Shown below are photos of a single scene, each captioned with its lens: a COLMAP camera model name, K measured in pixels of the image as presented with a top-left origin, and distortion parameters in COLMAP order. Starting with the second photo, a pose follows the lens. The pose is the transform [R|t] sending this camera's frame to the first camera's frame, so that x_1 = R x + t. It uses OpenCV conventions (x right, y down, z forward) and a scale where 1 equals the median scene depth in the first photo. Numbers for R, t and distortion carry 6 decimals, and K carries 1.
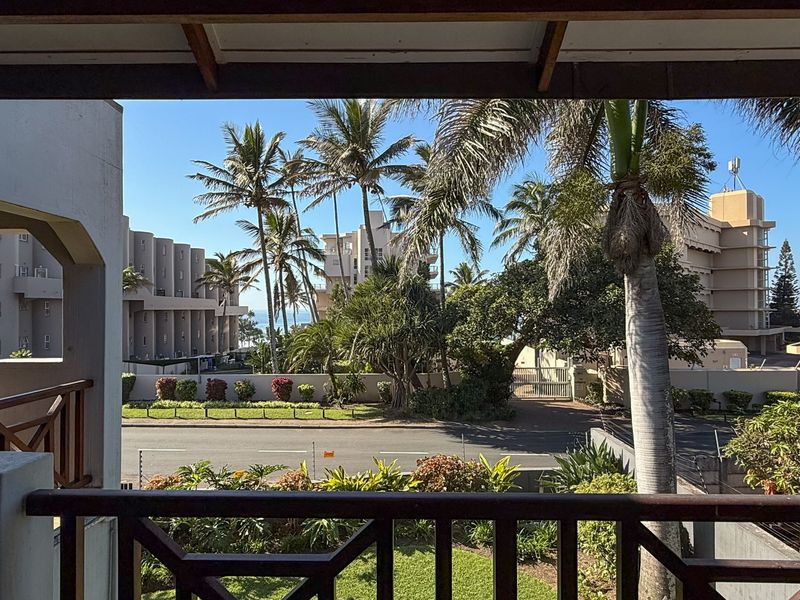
lens RADIAL K [[536.7, 0, 399.1], [0, 536.7, 305.5], [0, 0, 1]] dist [-0.005171, -0.000781]
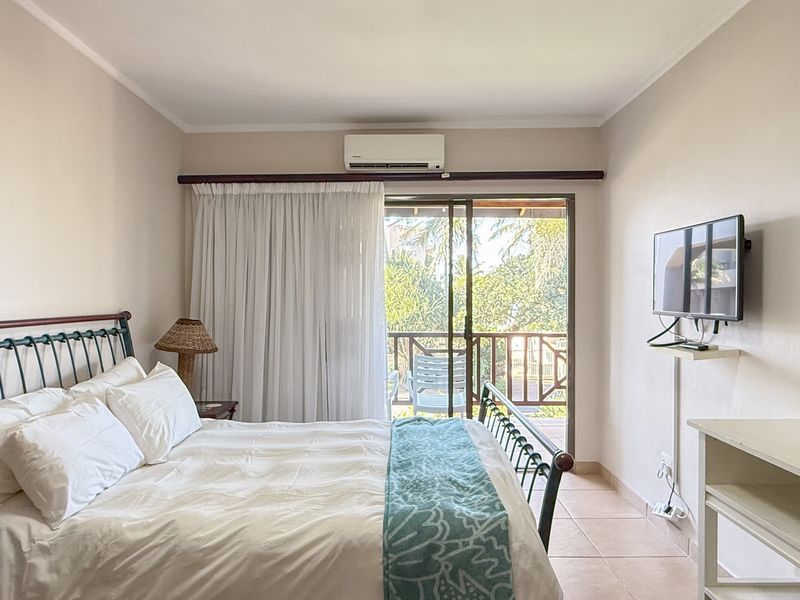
lens RADIAL K [[536.7, 0, 398.9], [0, 536.7, 297.5], [0, 0, 1]] dist [-0.005171, -0.000781]
pose [[0.999958, 0.004715, 0.007805, -0.026570], [-0.004743, 0.999983, 0.003486, 0.003714], [-0.007789, -0.003523, 0.999963, -0.125376]]
